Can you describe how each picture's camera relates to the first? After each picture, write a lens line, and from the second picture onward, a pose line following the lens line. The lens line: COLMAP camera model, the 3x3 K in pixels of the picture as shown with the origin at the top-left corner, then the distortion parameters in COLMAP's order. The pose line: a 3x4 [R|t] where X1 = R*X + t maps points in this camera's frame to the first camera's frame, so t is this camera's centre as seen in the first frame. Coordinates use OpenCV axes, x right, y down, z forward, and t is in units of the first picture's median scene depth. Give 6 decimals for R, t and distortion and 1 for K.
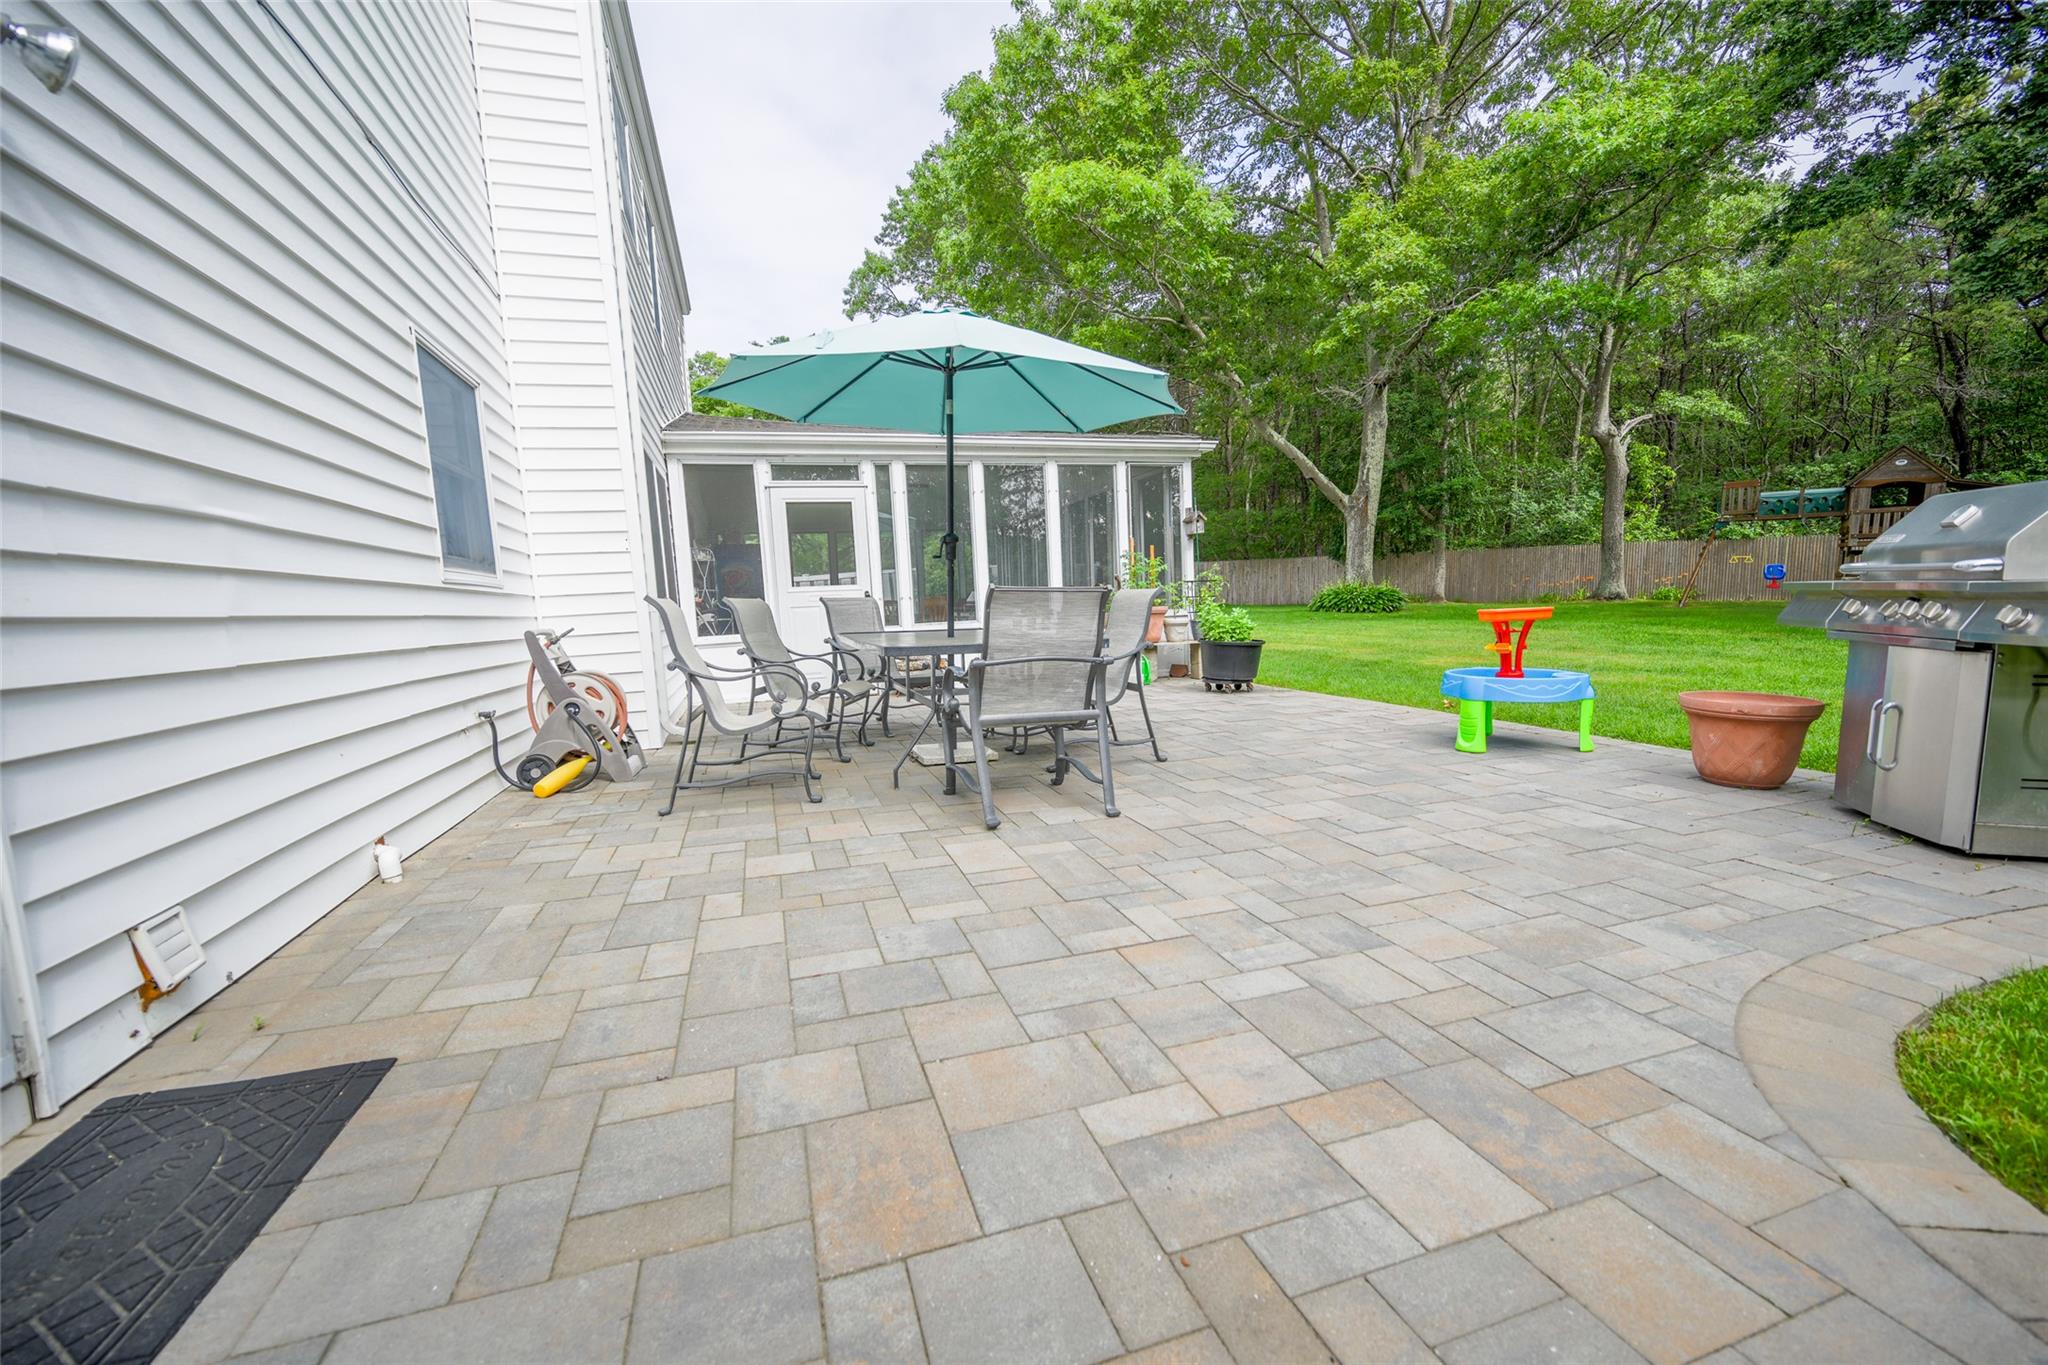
lens RADIAL K [[810.0, 0, 1036.1], [0, 810.0, 680.3], [0, 0, 1]] dist [-0.003008, -0.000224]
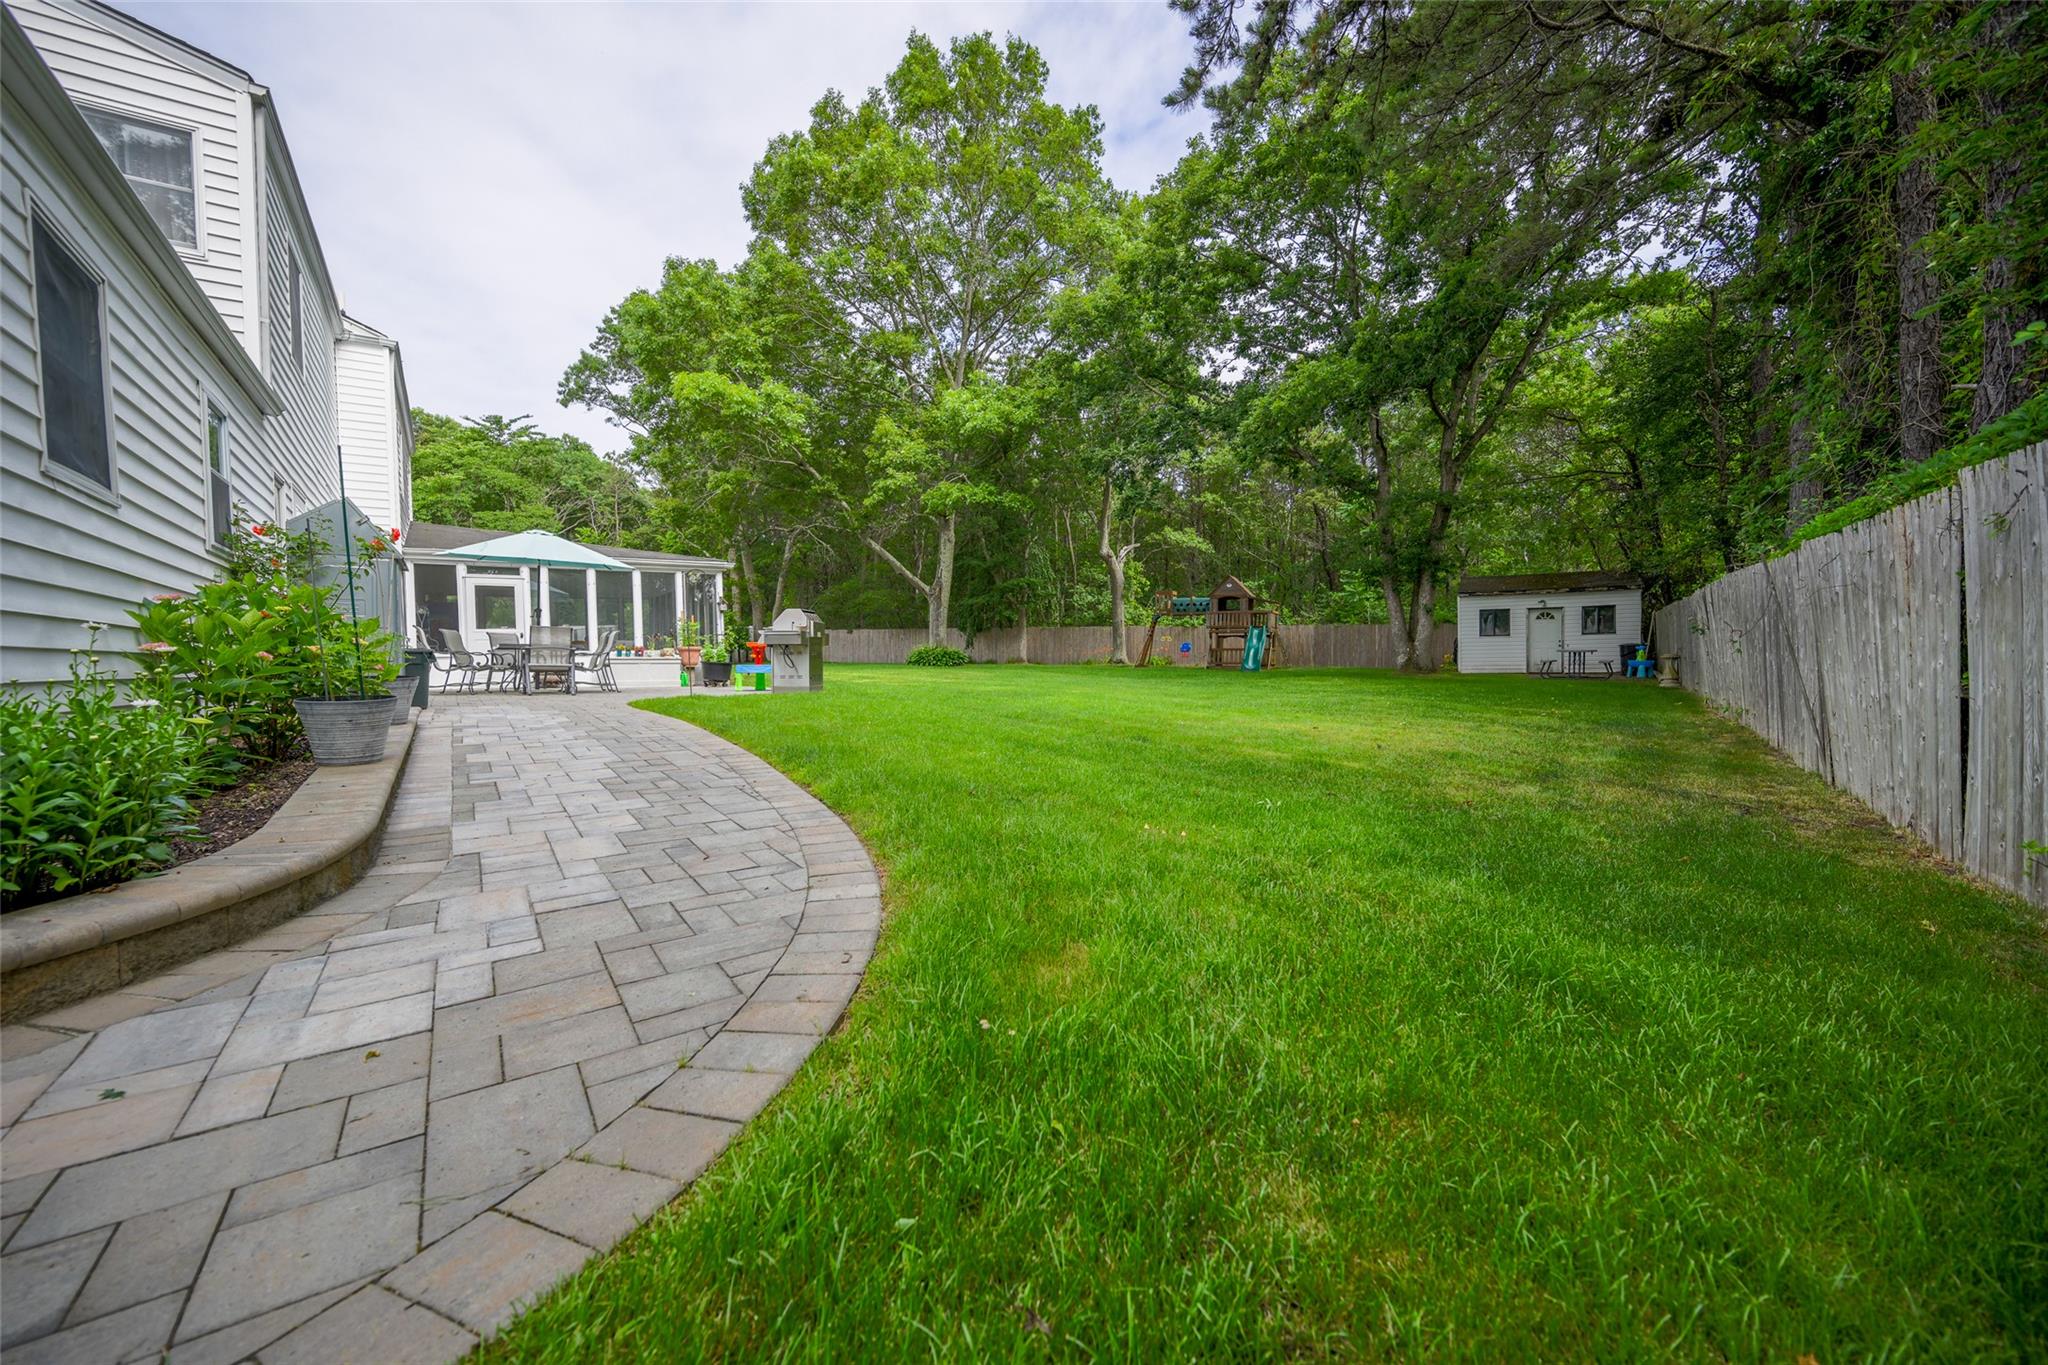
lens RADIAL K [[810.0, 0, 1036.1], [0, 810.0, 680.3], [0, 0, 1]] dist [-0.003008, -0.000224]
pose [[0.957757, 0.019018, 0.286949, 0.149958], [0.004763, 0.996625, -0.081952, 0.059847], [-0.287539, 0.079857, 0.954434, -0.426836]]
